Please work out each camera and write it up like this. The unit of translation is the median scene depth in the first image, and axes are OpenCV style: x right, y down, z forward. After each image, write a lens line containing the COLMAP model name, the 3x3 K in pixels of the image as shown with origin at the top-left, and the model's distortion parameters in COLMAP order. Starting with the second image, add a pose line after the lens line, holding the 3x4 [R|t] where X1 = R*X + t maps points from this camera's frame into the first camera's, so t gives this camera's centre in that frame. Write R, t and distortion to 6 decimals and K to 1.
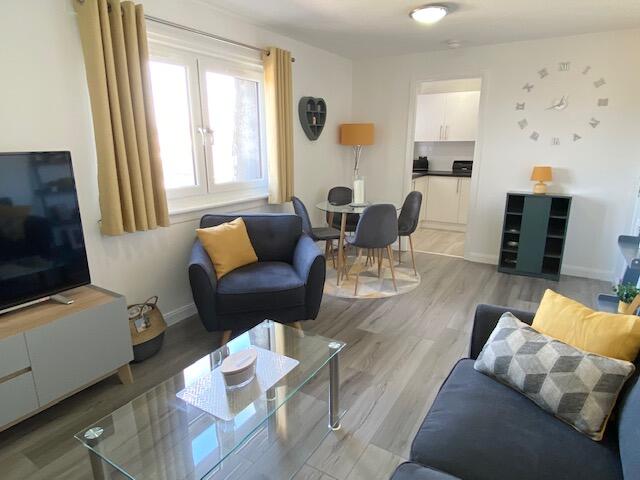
lens RADIAL K [[385.3, 0, 319.4], [0, 385.3, 241.0], [0, 0, 1]] dist [0.072792, -0.069128]
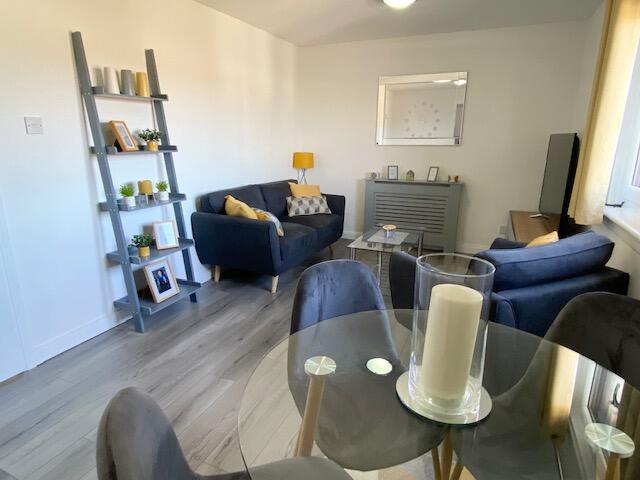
lens RADIAL K [[385.3, 0, 319.4], [0, 385.3, 241.0], [0, 0, 1]] dist [0.072792, -0.069128]
pose [[-0.990224, 0.040283, -0.133542, 0.239678], [-0.030974, 0.869985, 0.492104, -0.343039], [0.136003, 0.491429, -0.860233, 1.414829]]
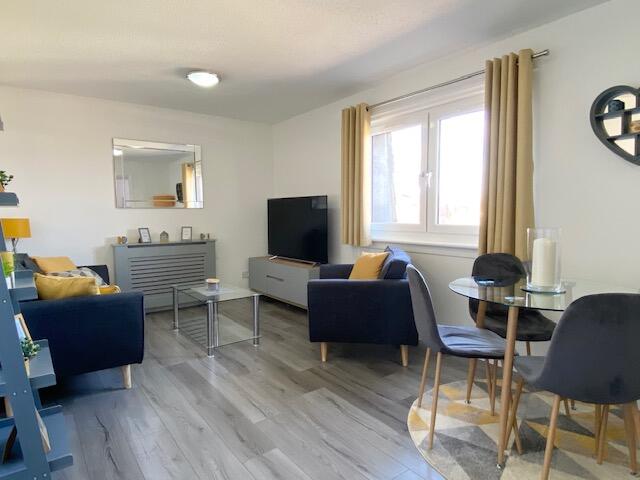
lens RADIAL K [[385.3, 0, 319.4], [0, 385.3, 241.0], [0, 0, 1]] dist [0.072792, -0.069128]
pose [[-0.357201, 0.081279, -0.930484, 0.818141], [-0.223522, 0.959821, 0.169649, -0.218010], [0.906888, 0.268583, -0.324682, 1.103806]]
